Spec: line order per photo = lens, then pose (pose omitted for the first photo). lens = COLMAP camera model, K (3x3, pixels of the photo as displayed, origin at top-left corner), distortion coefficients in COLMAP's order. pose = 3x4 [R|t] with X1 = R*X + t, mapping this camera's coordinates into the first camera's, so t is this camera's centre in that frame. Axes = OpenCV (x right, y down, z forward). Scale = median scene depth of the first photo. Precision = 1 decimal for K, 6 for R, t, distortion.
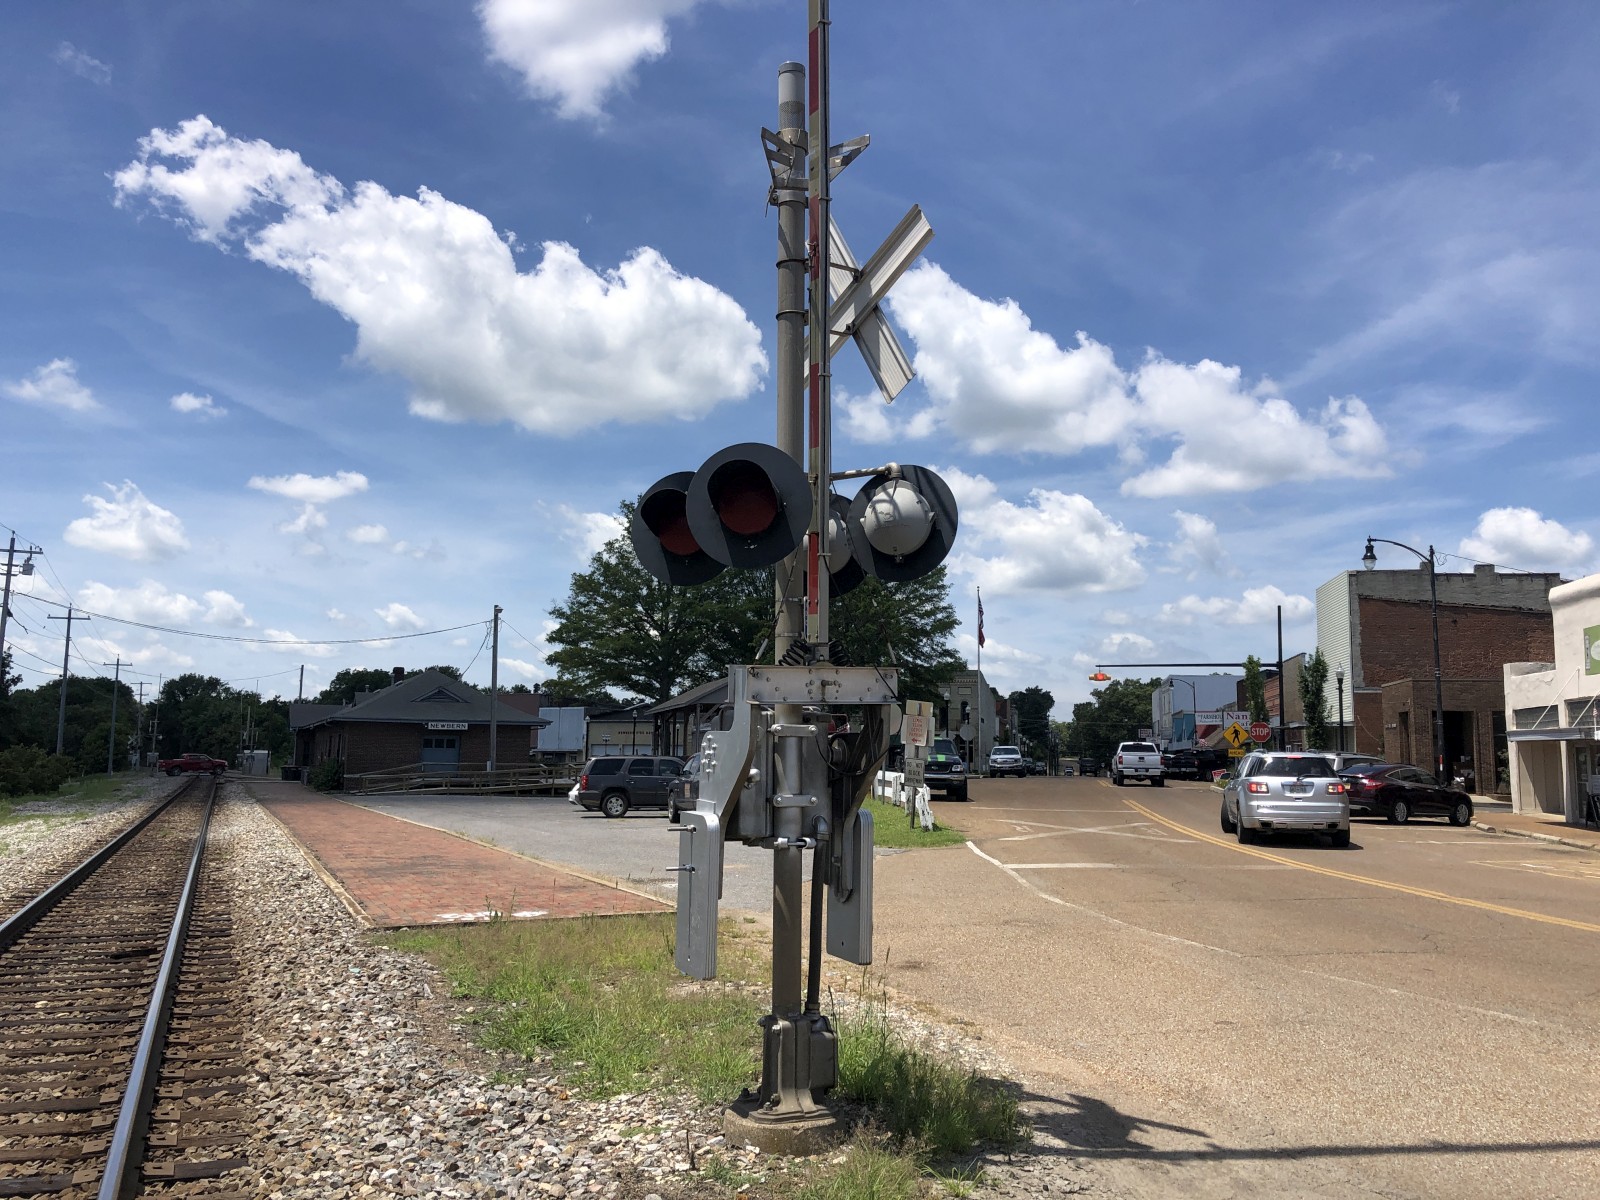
lens RADIAL K [[1304.2, 0, 800.0], [0, 1304.2, 600.0], [0, 0, 1]] dist [0.000720, 0.000042]
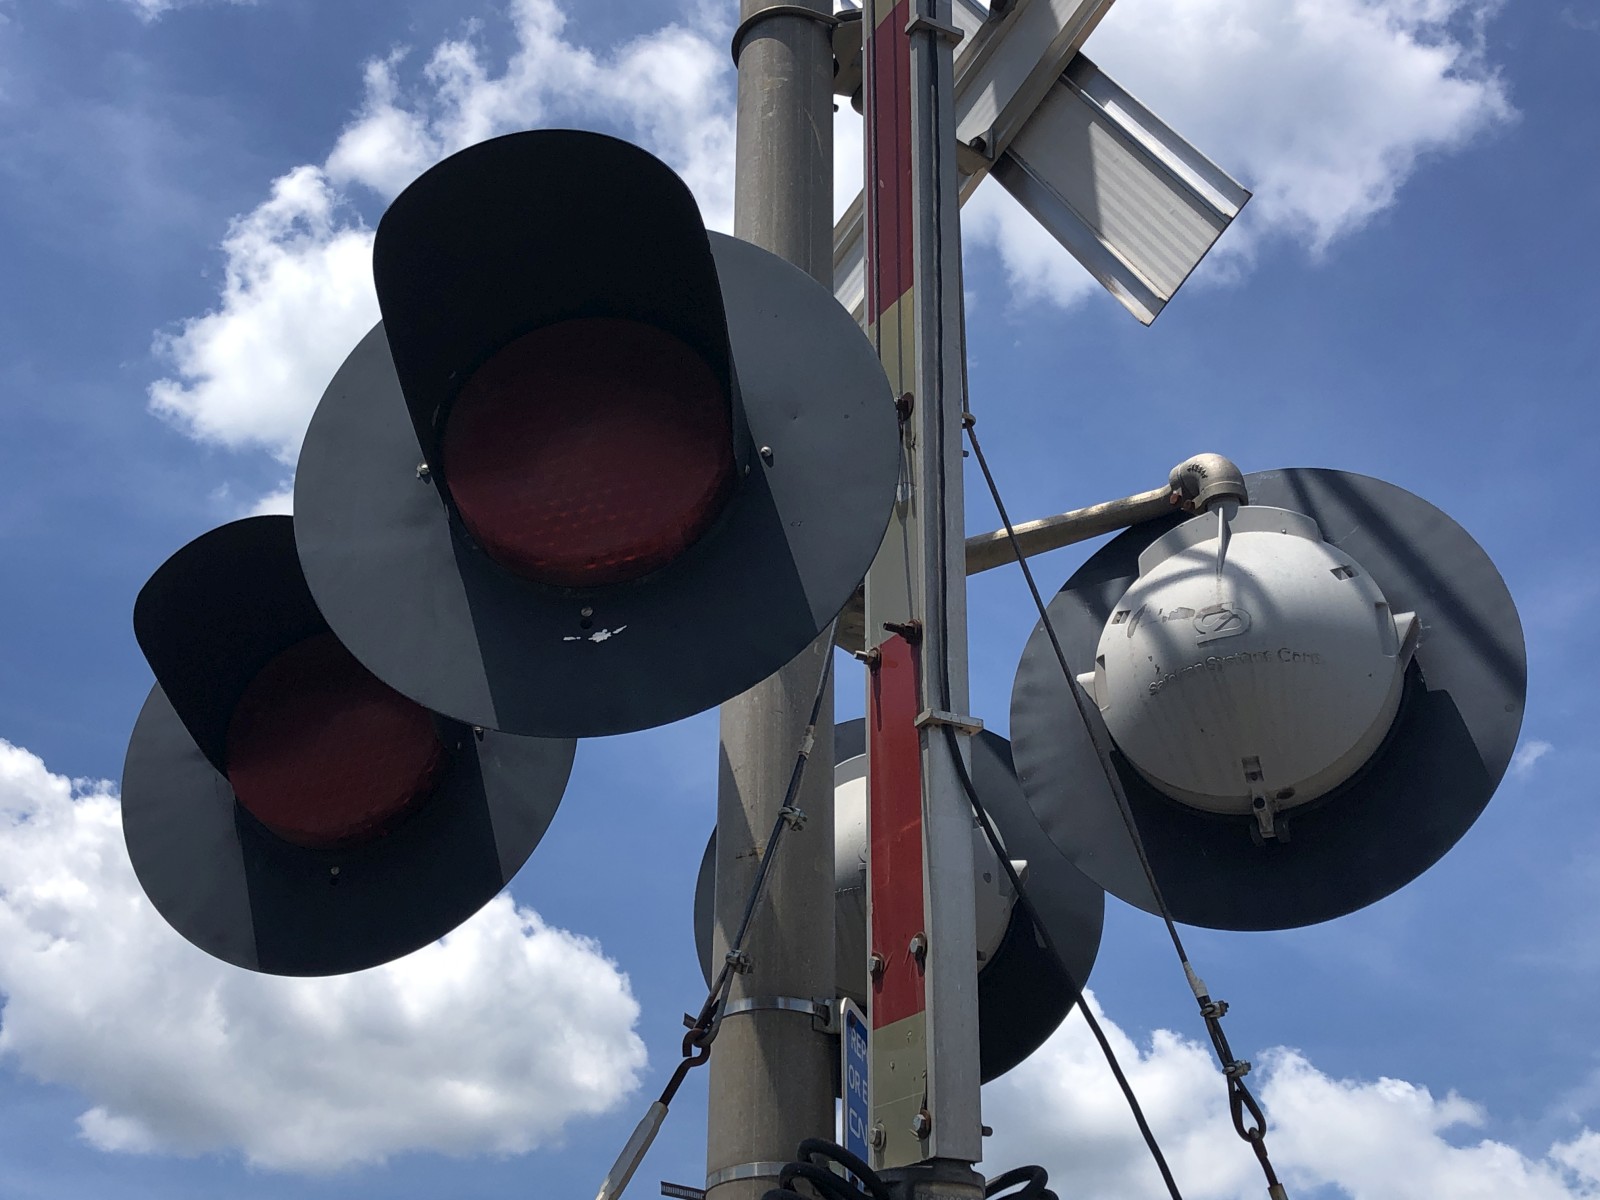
lens RADIAL K [[2036.0, 0, 767.1], [0, 2036.0, 601.7], [0, 0, 1]] dist [-0.011667, -0.048594]
pose [[0.999407, 0.029425, 0.017866, -0.016076], [-0.019747, 0.915157, -0.402613, 0.074593], [-0.028197, 0.402021, 0.915196, 0.668178]]
